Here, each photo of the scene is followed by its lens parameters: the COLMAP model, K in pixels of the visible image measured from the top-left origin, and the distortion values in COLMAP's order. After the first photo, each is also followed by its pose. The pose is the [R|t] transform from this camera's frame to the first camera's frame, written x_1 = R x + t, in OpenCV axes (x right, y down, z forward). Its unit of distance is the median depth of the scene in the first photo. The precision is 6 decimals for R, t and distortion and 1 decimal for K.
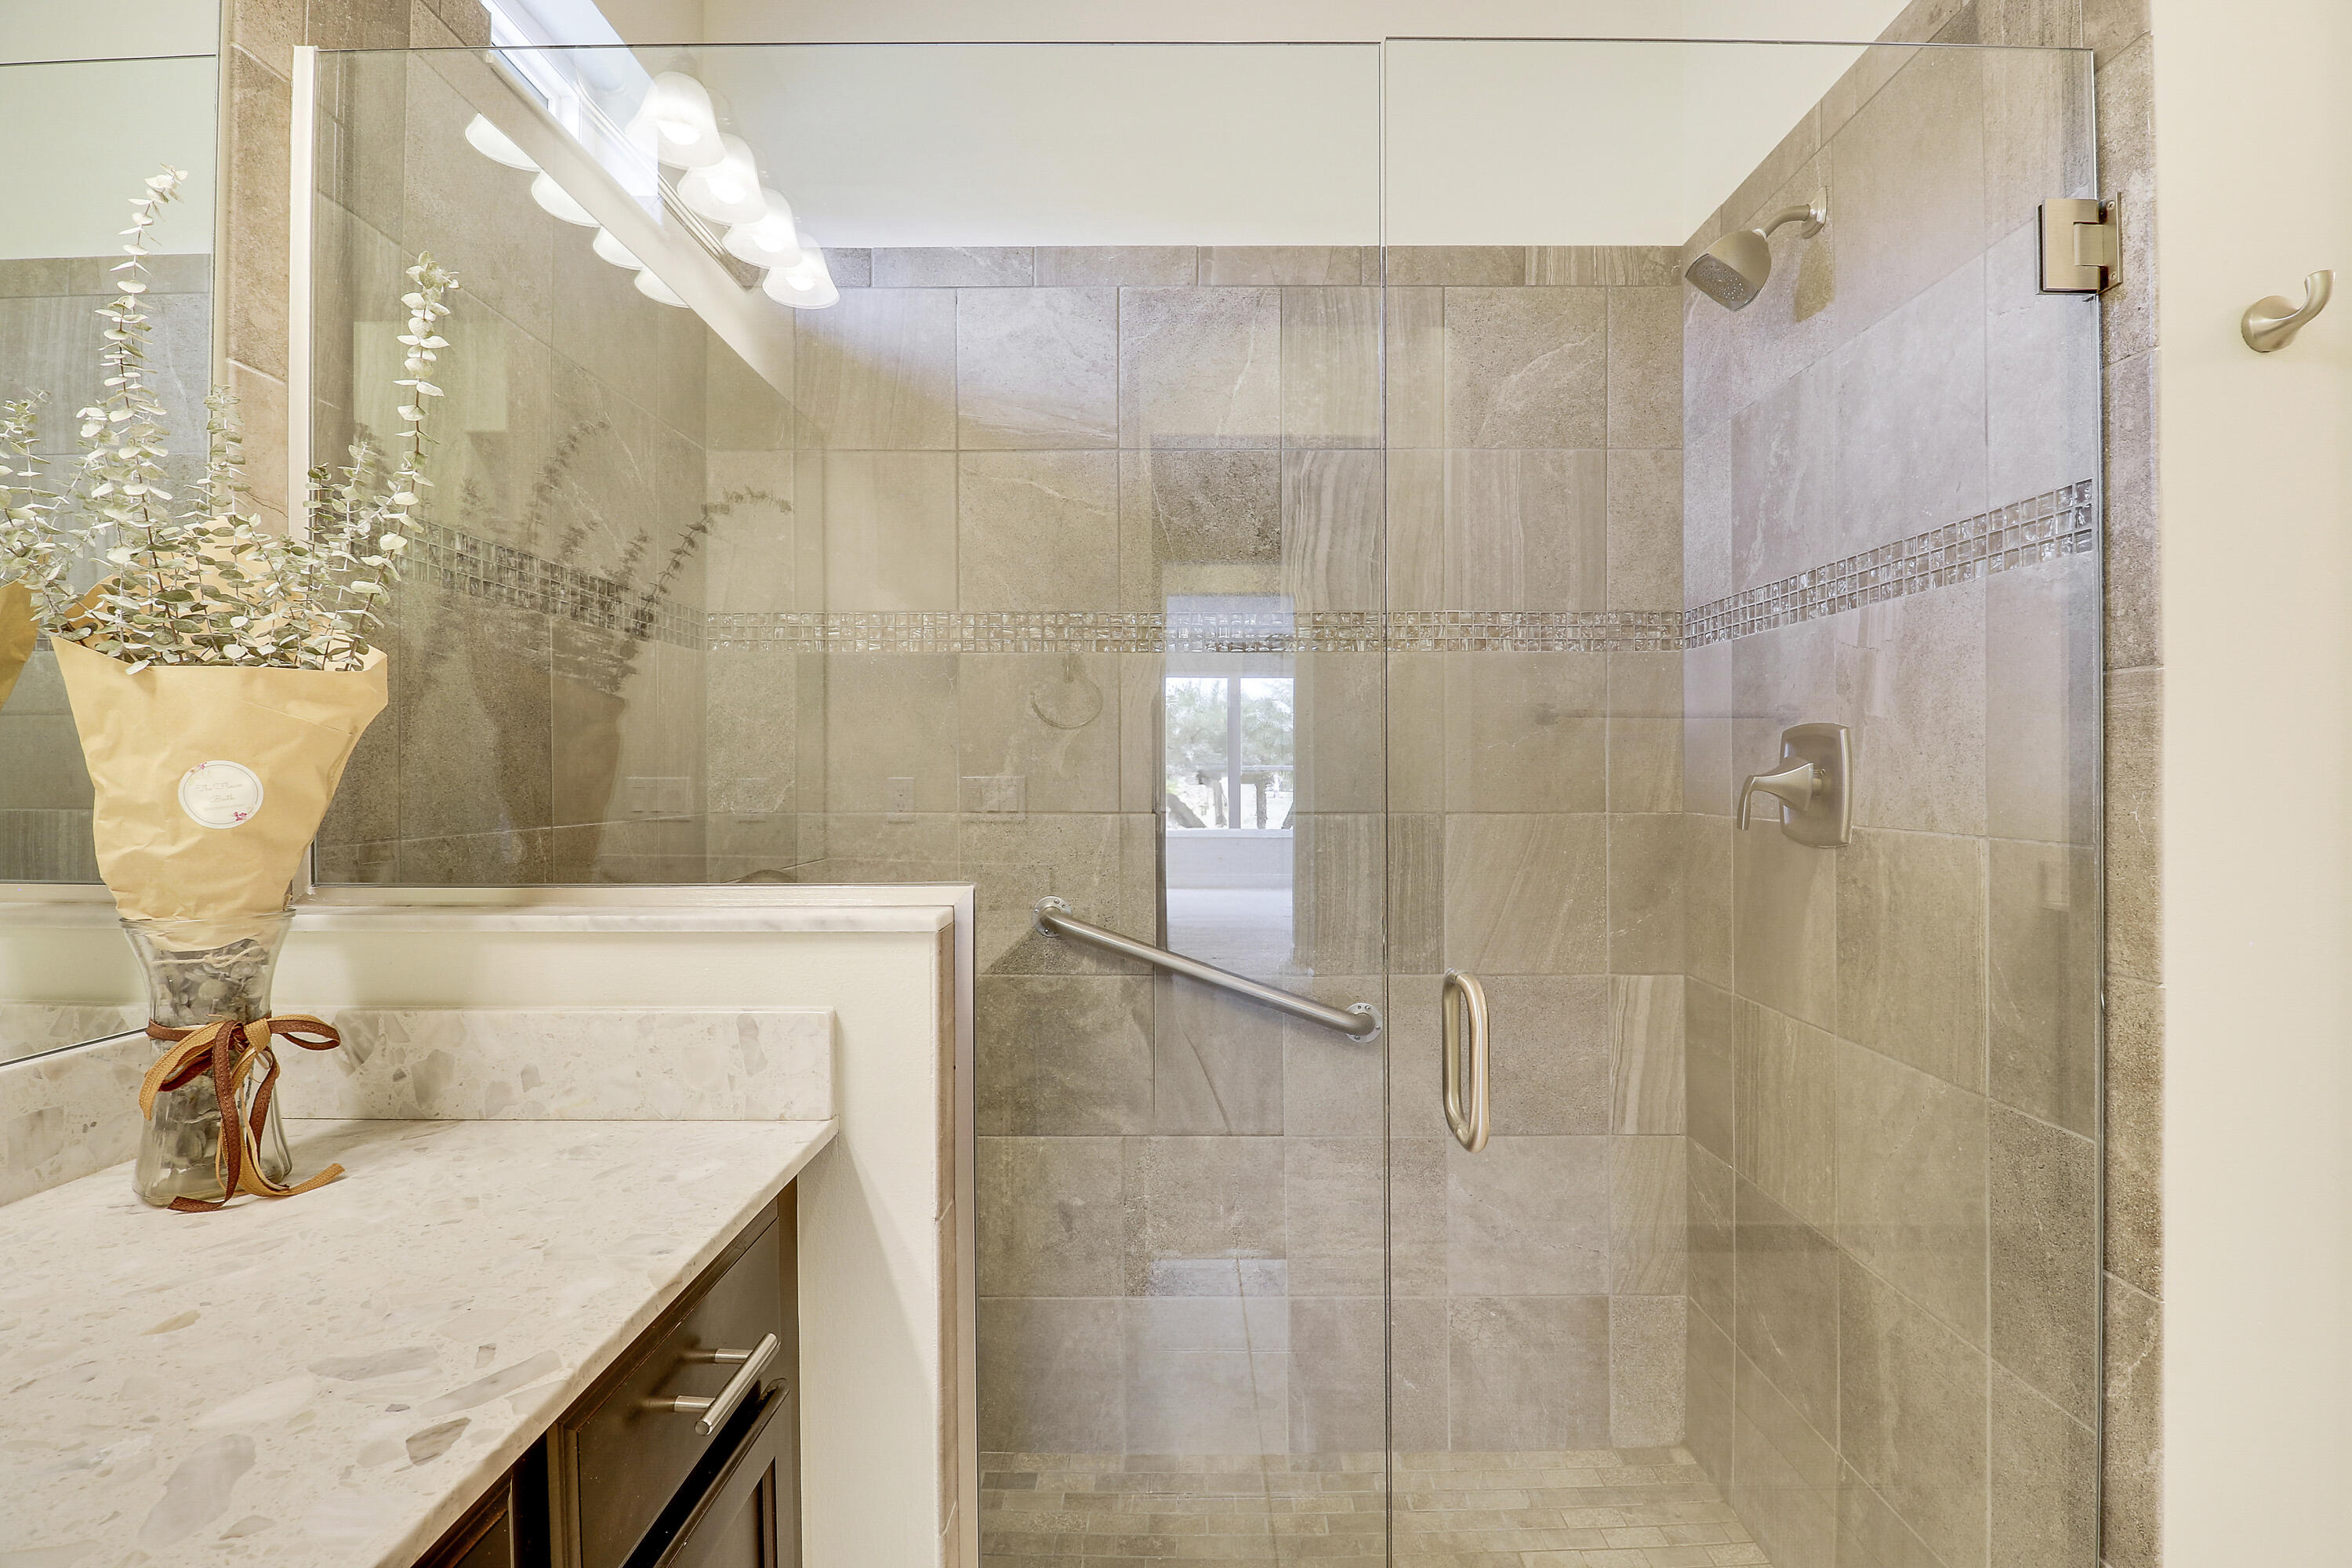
lens RADIAL K [[1093.2, 0, 1187.3], [0, 1093.2, 774.0], [0, 0, 1]] dist [-0.001770, -0.004731]
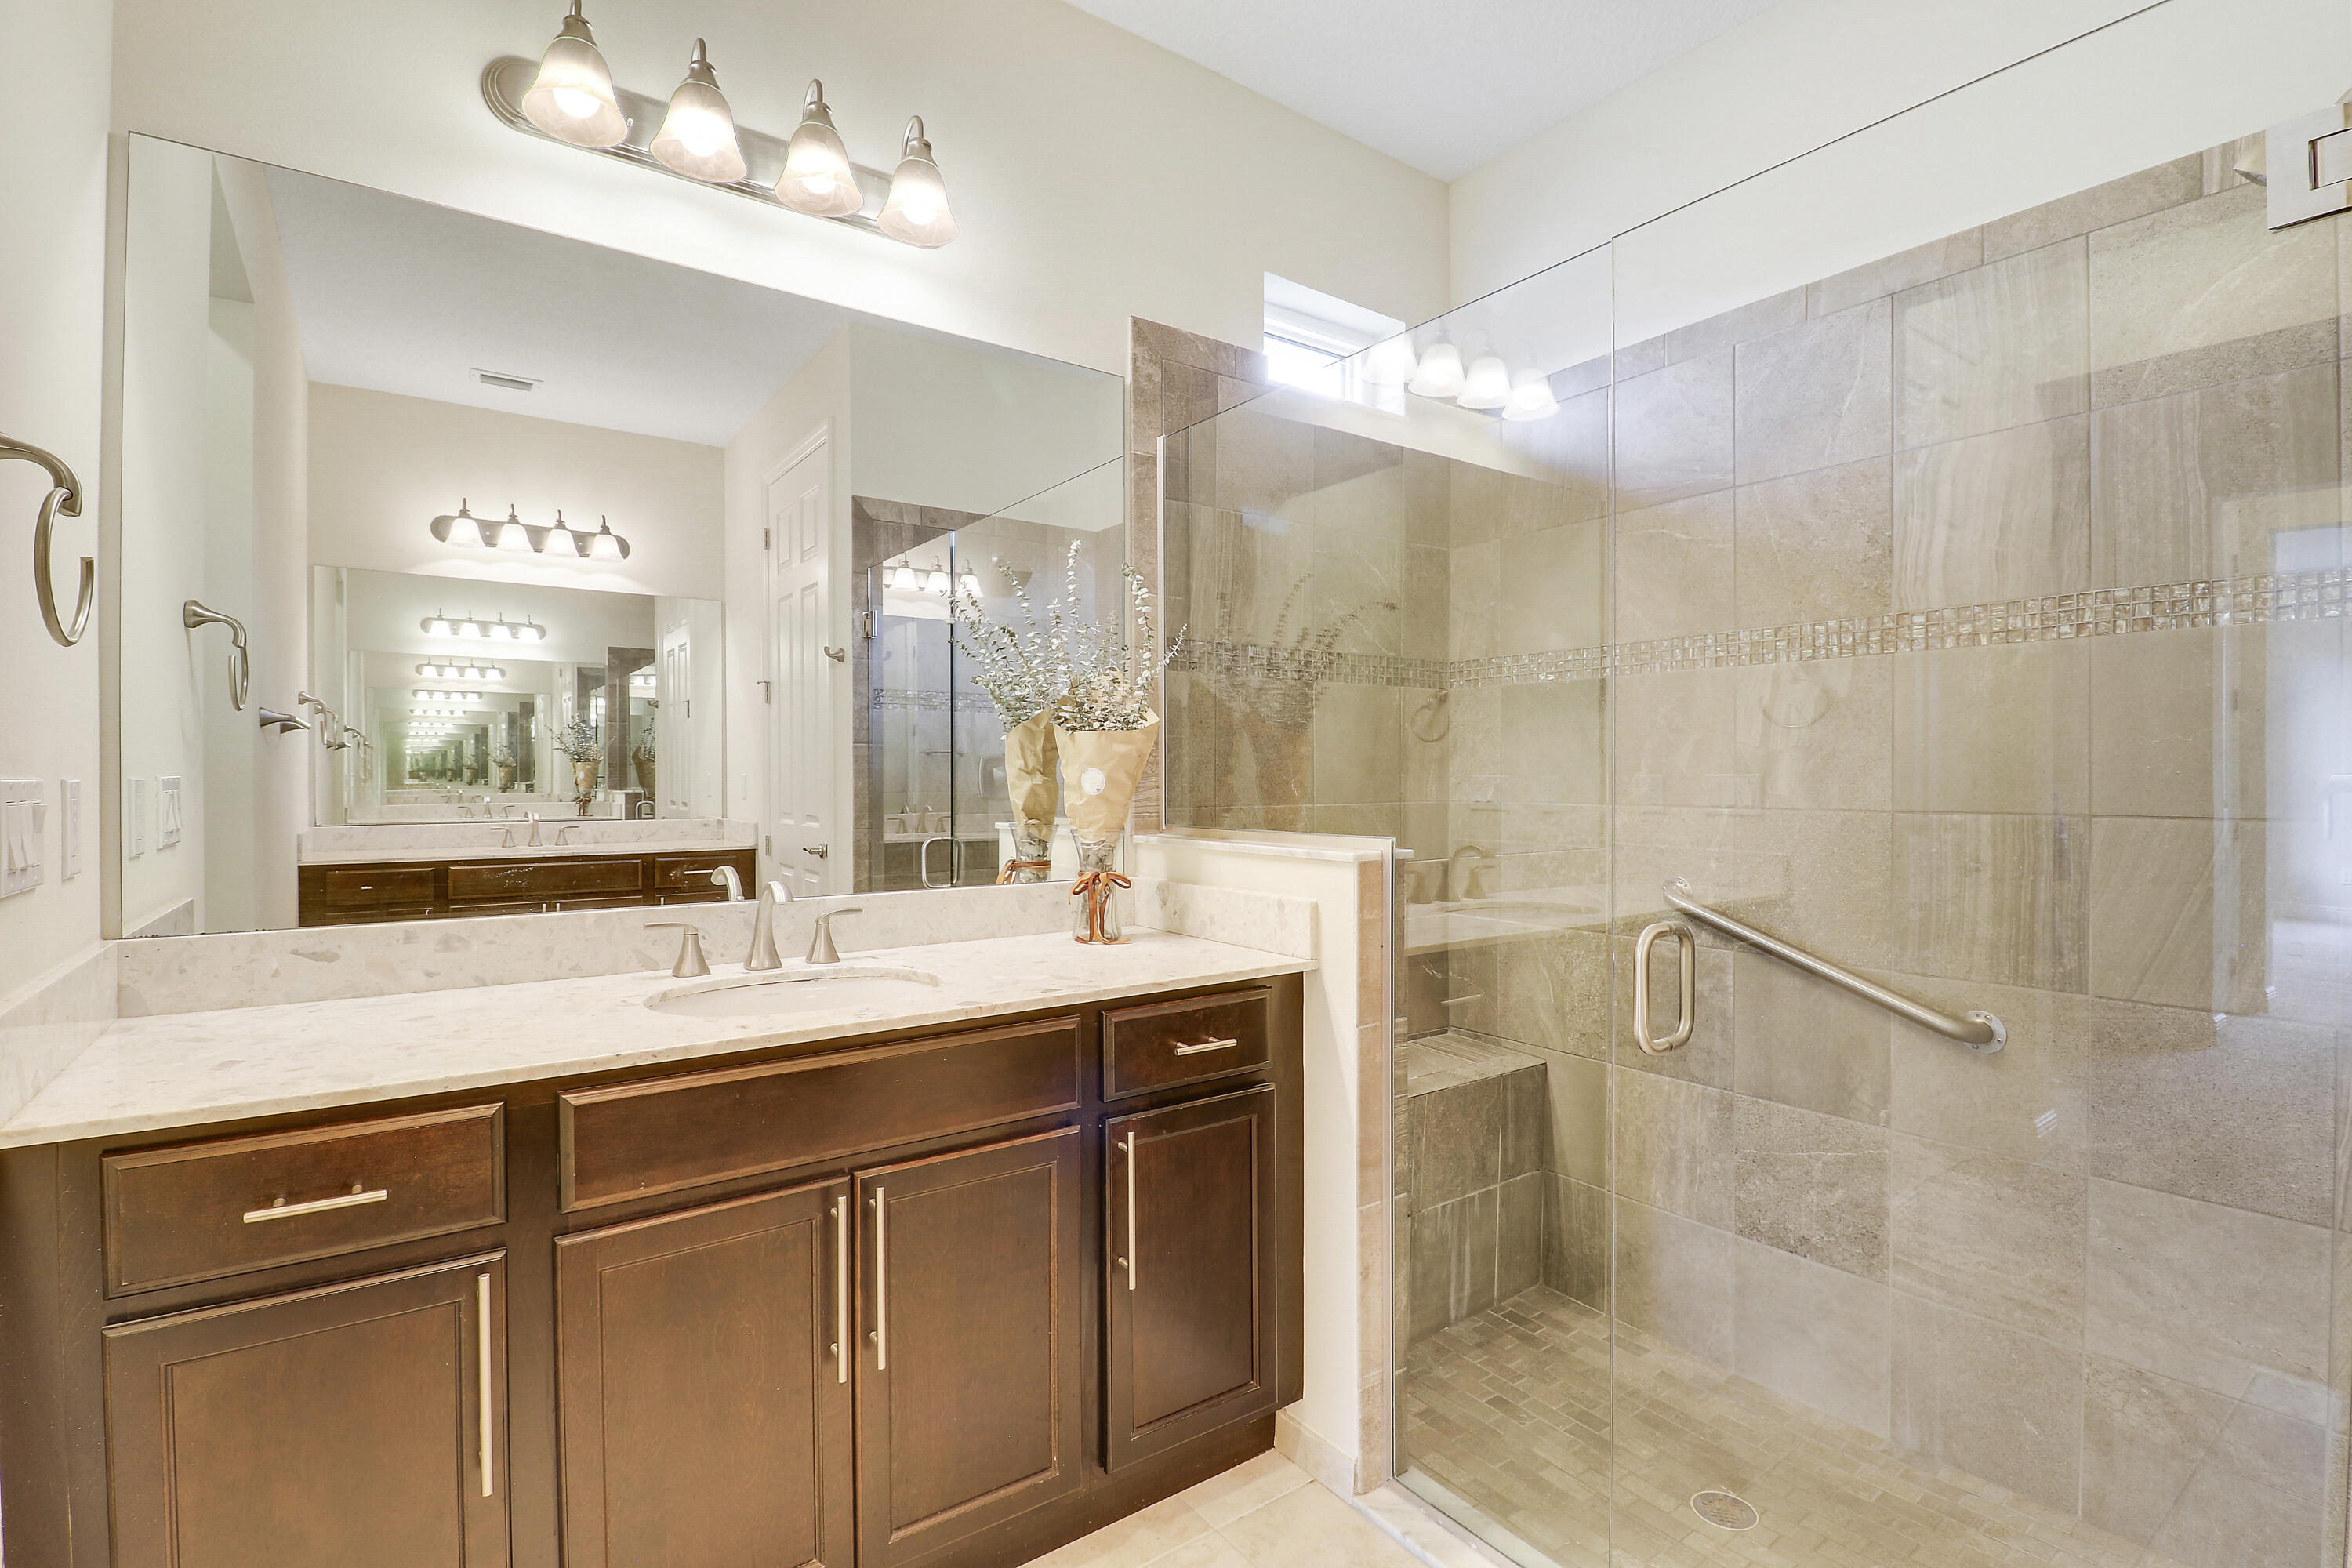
lens RADIAL K [[1093.2, 0, 1173.1], [0, 1093.2, 763.2], [0, 0, 1]] dist [-0.001770, -0.004731]
pose [[0.585806, -0.009145, -0.810400, 0.537694], [-0.000062, 0.999936, -0.011328, 0.002322], [0.810451, 0.006686, 0.585768, -0.142895]]
